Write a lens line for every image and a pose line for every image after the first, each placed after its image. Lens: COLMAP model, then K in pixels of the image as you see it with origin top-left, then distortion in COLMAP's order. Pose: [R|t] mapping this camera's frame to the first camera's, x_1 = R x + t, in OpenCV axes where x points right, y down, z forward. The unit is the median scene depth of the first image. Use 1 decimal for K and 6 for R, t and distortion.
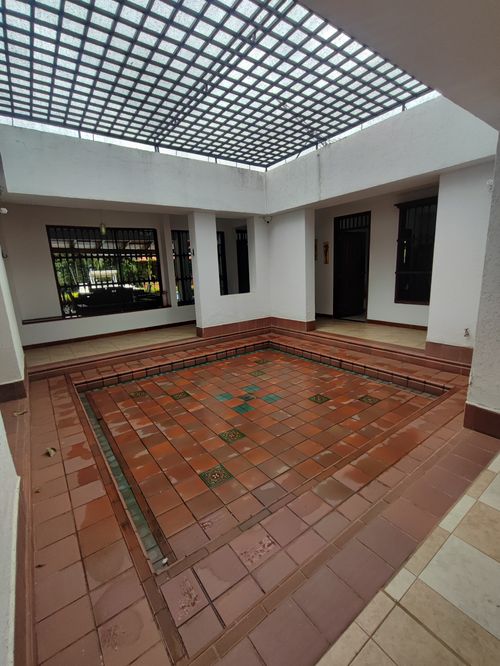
lens RADIAL K [[302.0, 0, 250.0], [0, 302.0, 333.9], [0, 0, 1]] dist [-0.003395, 0.002819]
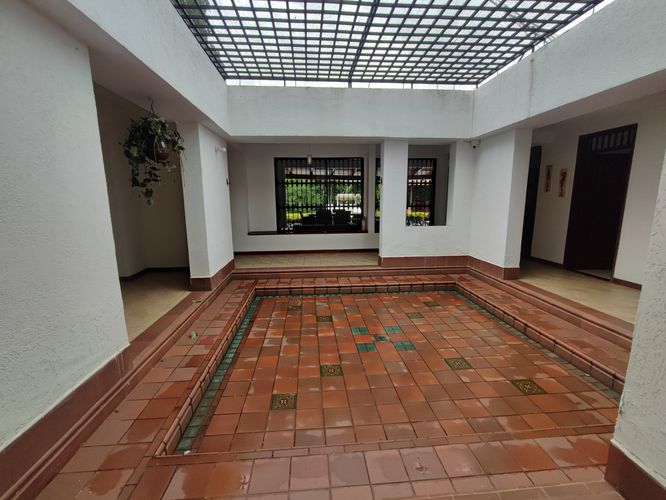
lens RADIAL K [[302.0, 0, 332.3], [0, 302.0, 249.6], [0, 0, 1]] dist [-0.003395, 0.002819]
pose [[0.850823, 0.125423, -0.510264, 0.233670], [-0.140568, 0.990030, 0.008964, -0.034544], [0.506301, 0.064100, 0.859971, 0.084325]]
